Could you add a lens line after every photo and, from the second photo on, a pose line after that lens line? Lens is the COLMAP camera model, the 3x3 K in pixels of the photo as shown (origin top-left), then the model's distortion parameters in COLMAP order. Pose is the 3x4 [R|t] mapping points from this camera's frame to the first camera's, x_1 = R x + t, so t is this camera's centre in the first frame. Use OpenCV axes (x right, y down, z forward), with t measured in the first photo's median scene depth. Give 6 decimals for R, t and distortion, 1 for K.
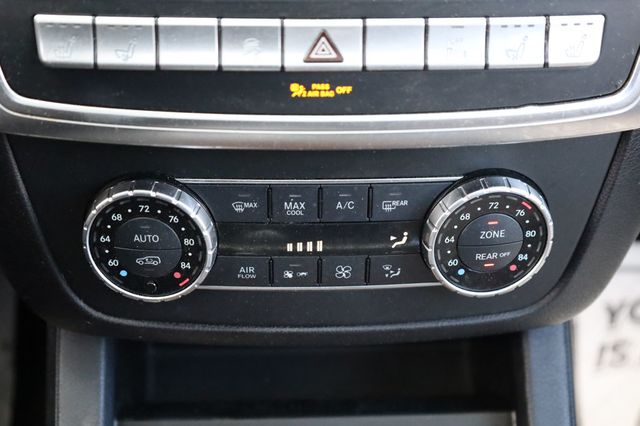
lens RADIAL K [[1017.8, 0, 320.0], [0, 1017.8, 213.0], [0, 0, 1]] dist [-0.037758, -0.040814]
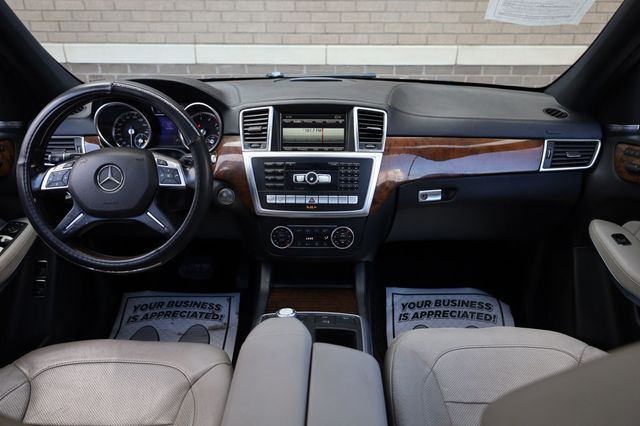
lens RADIAL K [[438.3, 0, 320.0], [0, 438.3, 213.0], [0, 0, 1]] dist [-0.000426, -0.001976]
pose [[0.998852, 0.001320, -0.047878, 0.162368], [-0.016906, 0.944997, -0.326643, 0.706946], [0.044814, 0.327077, 0.943934, -1.359600]]
